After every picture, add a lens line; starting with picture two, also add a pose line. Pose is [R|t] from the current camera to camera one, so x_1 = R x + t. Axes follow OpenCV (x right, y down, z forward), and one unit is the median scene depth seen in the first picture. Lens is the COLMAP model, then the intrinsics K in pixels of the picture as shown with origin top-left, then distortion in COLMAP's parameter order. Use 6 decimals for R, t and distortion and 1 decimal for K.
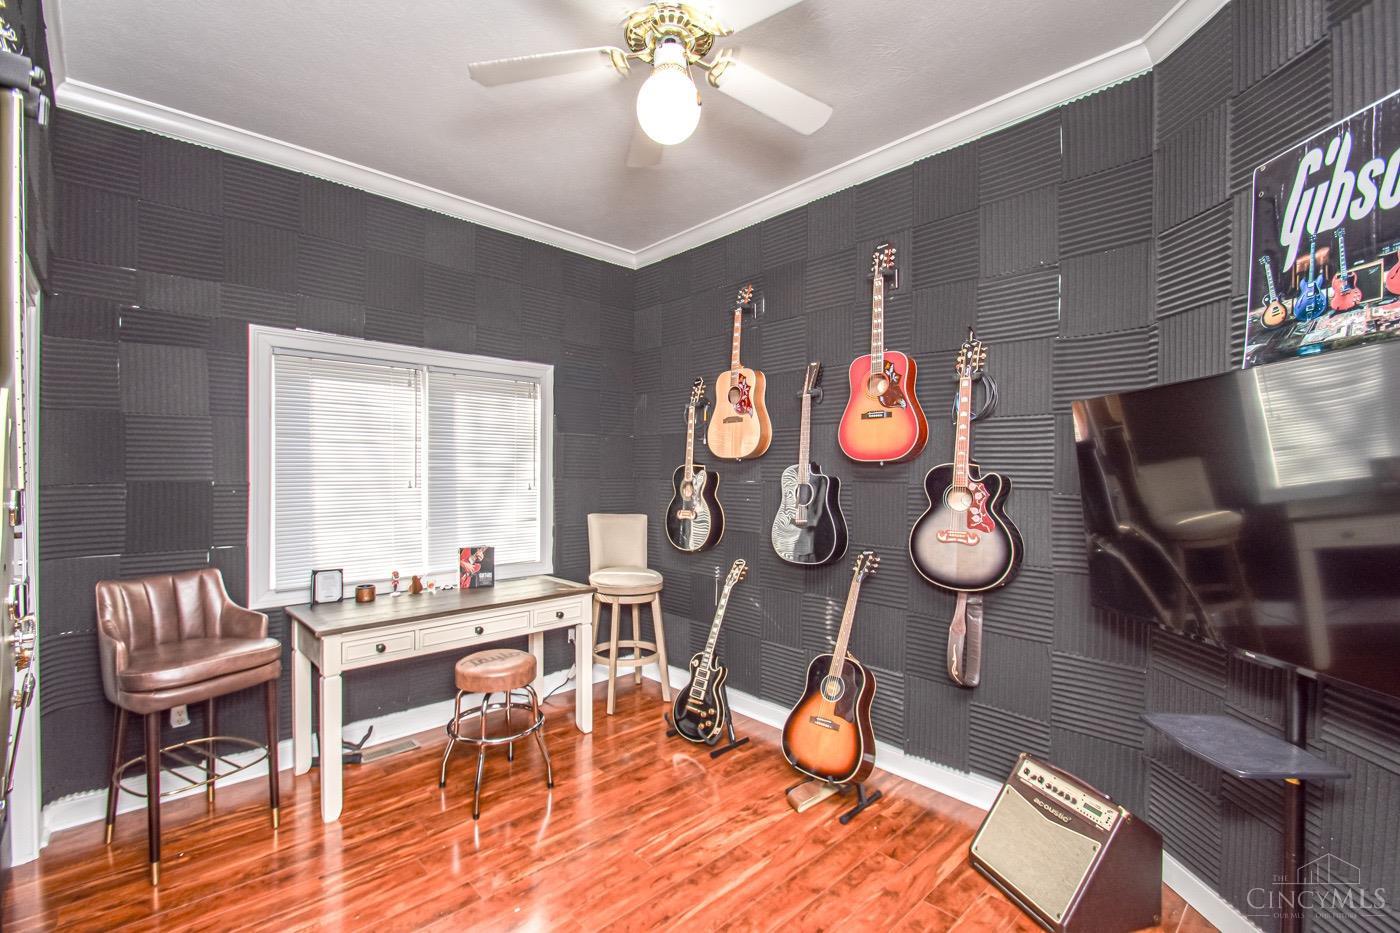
lens RADIAL K [[616.7, 0, 685.0], [0, 616.7, 473.7], [0, 0, 1]] dist [-0.002064, -0.001539]
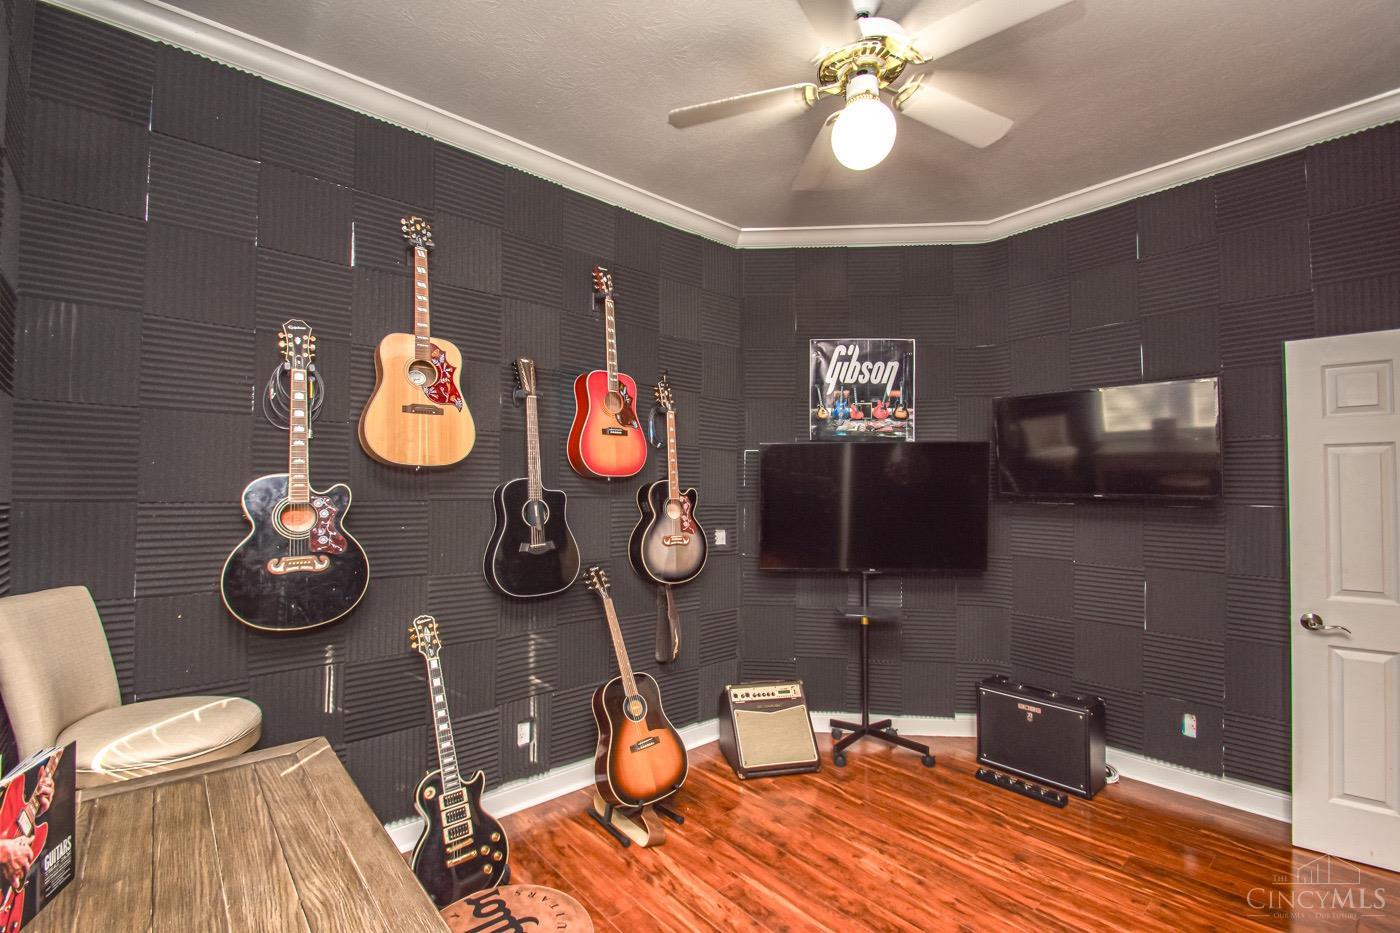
lens RADIAL K [[616.7, 0, 684.8], [0, 616.7, 473.3], [0, 0, 1]] dist [-0.002064, -0.001539]
pose [[0.034871, 0.020673, 0.999178, -0.785067], [0.000883, 0.999785, -0.020717, -0.005113], [-0.999391, 0.001605, 0.034845, 0.934209]]
